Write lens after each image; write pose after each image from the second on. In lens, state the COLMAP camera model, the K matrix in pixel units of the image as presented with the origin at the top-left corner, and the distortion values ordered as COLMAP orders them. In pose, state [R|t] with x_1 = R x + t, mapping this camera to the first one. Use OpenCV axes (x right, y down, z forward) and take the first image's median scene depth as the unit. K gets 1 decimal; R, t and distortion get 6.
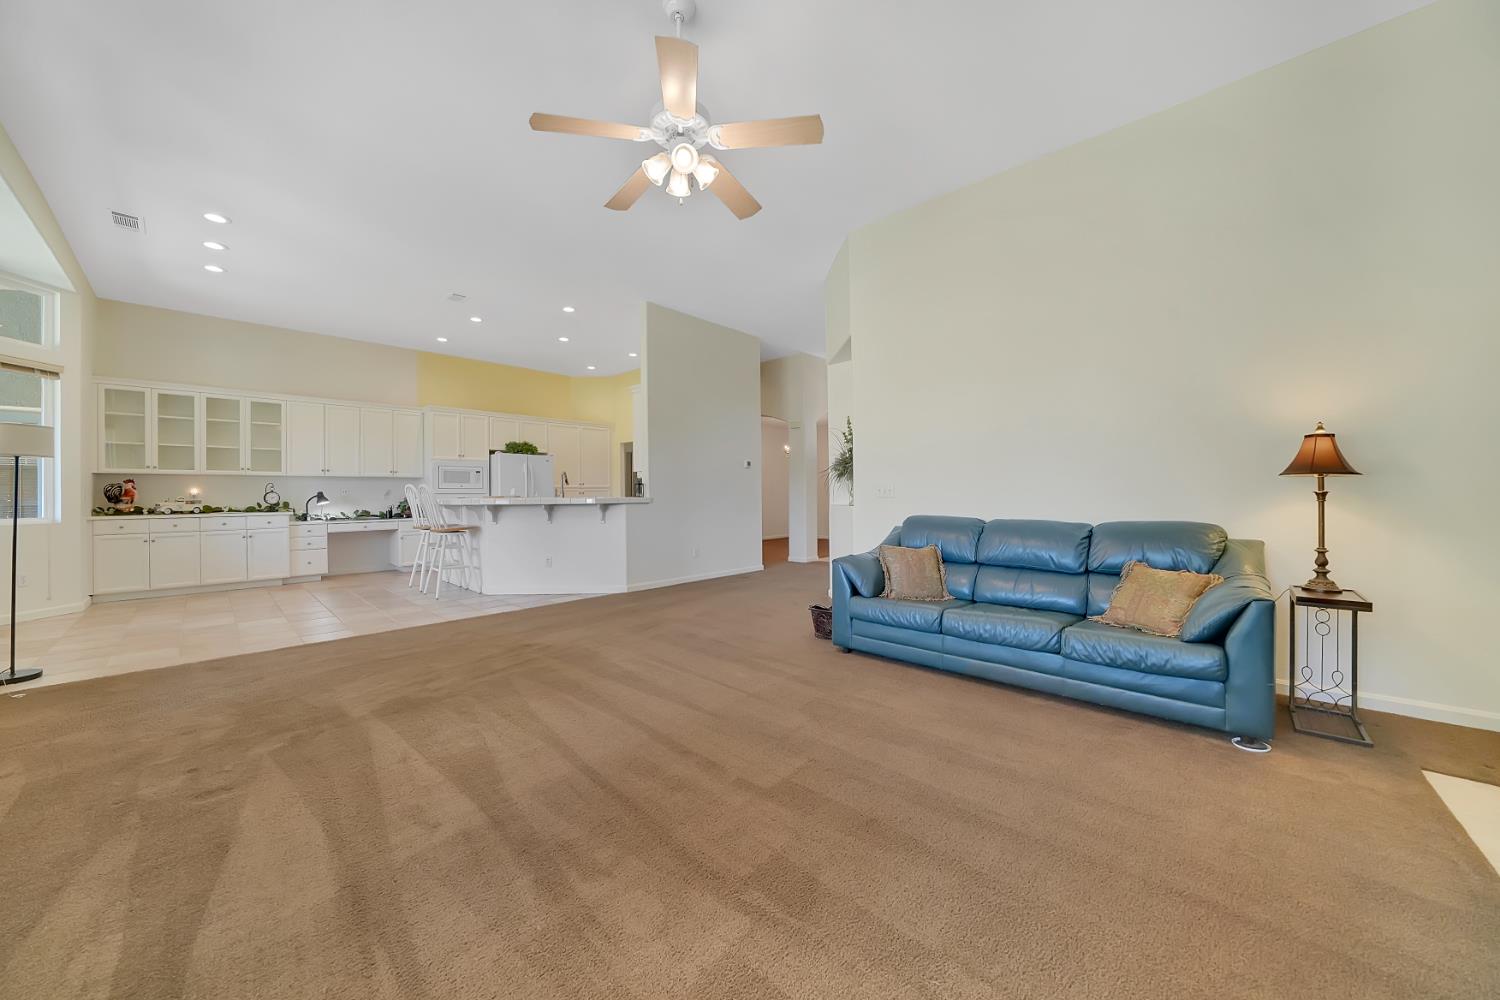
lens RADIAL K [[532.5, 0, 749.4], [0, 532.5, 503.2], [0, 0, 1]] dist [-0.006722, 0.000264]
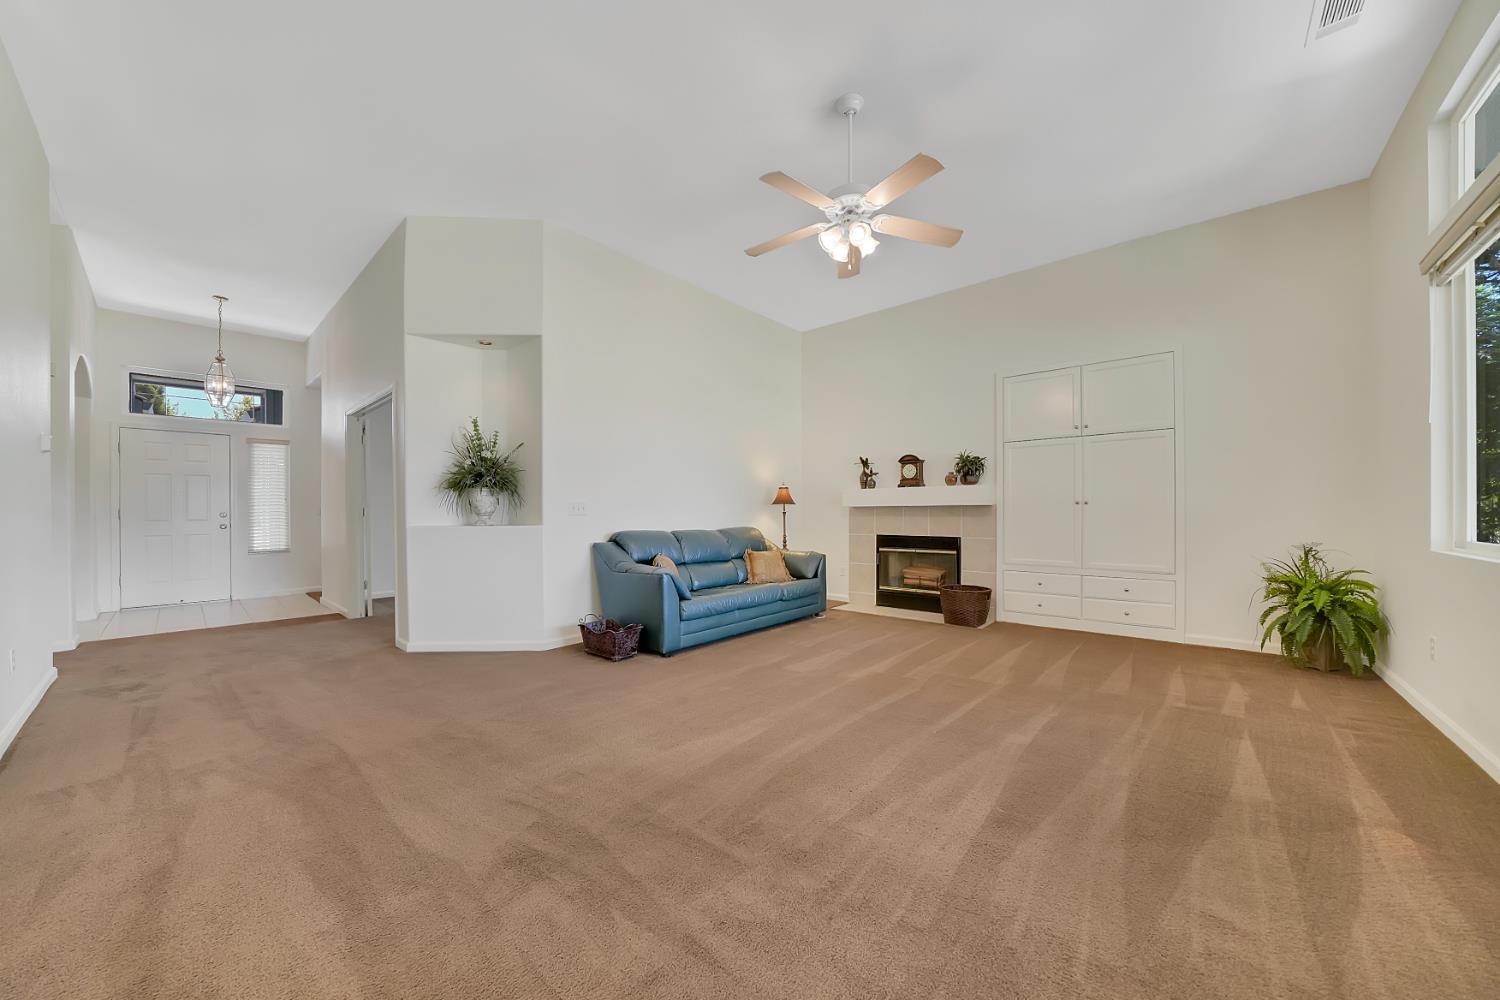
lens RADIAL K [[532.5, 0, 741.8], [0, 532.5, 508.2], [0, 0, 1]] dist [-0.006722, 0.000264]
pose [[-0.034187, 0.008265, 0.999381, -1.315576], [0.009405, 0.999924, -0.007948, -0.018898], [-0.999371, 0.009127, -0.034262, 1.268334]]
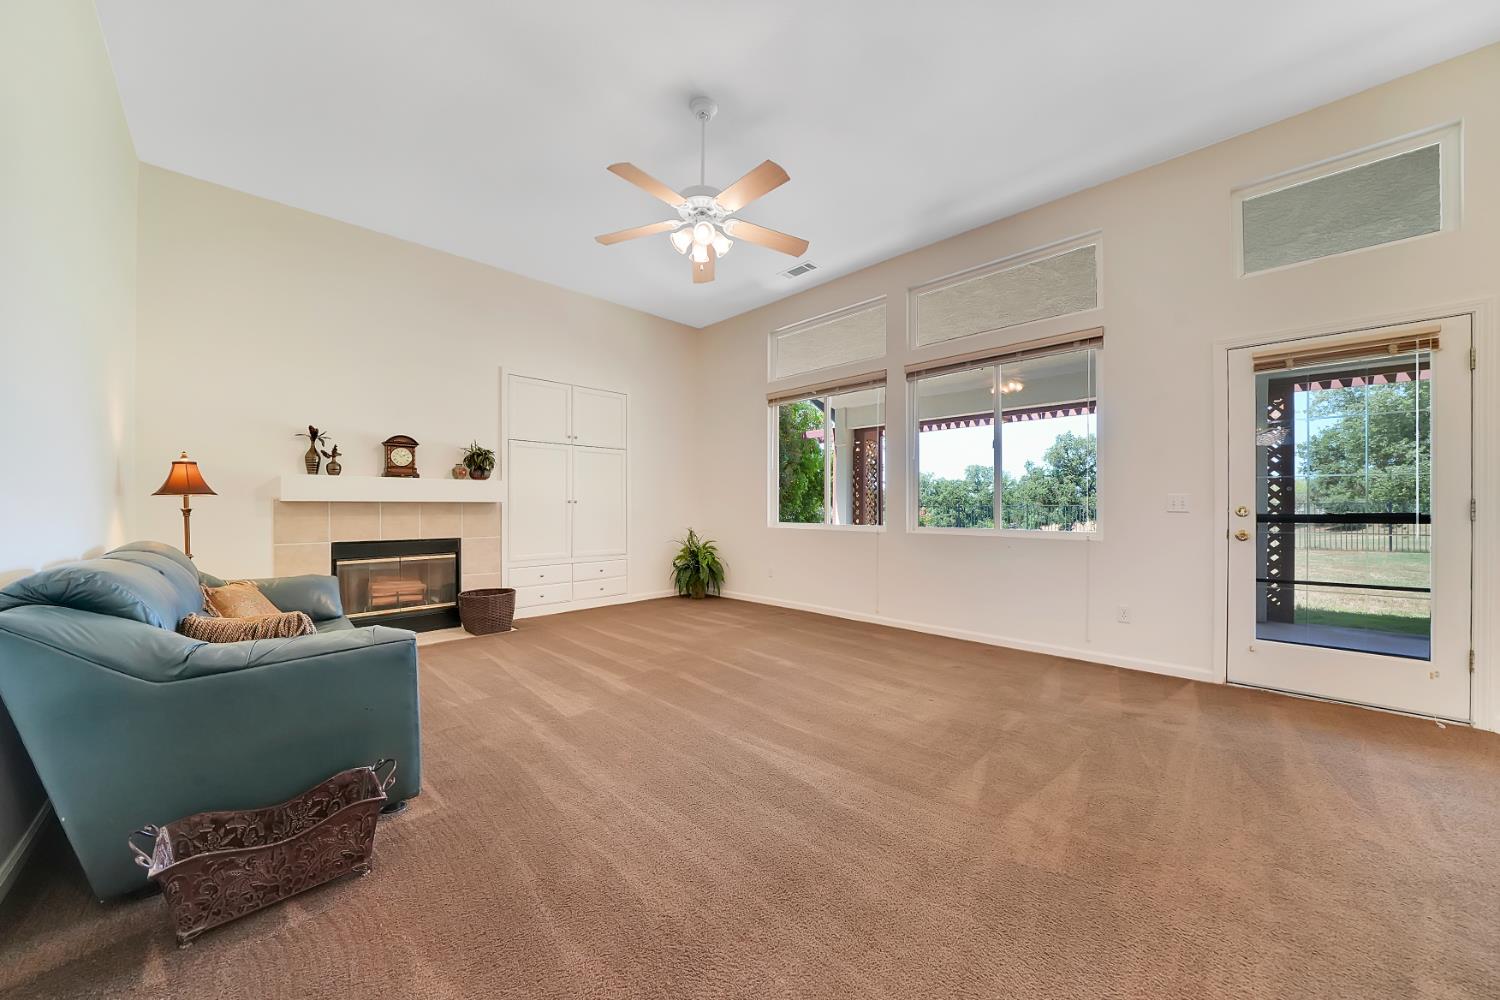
lens RADIAL K [[532.5, 0, 743.7], [0, 532.5, 505.0], [0, 0, 1]] dist [-0.006722, 0.000264]
pose [[-0.999674, -0.000646, 0.025511, -0.251437], [-0.000650, 1.000000, -0.000149, -0.029358], [-0.025511, -0.000166, -0.999675, 2.194307]]
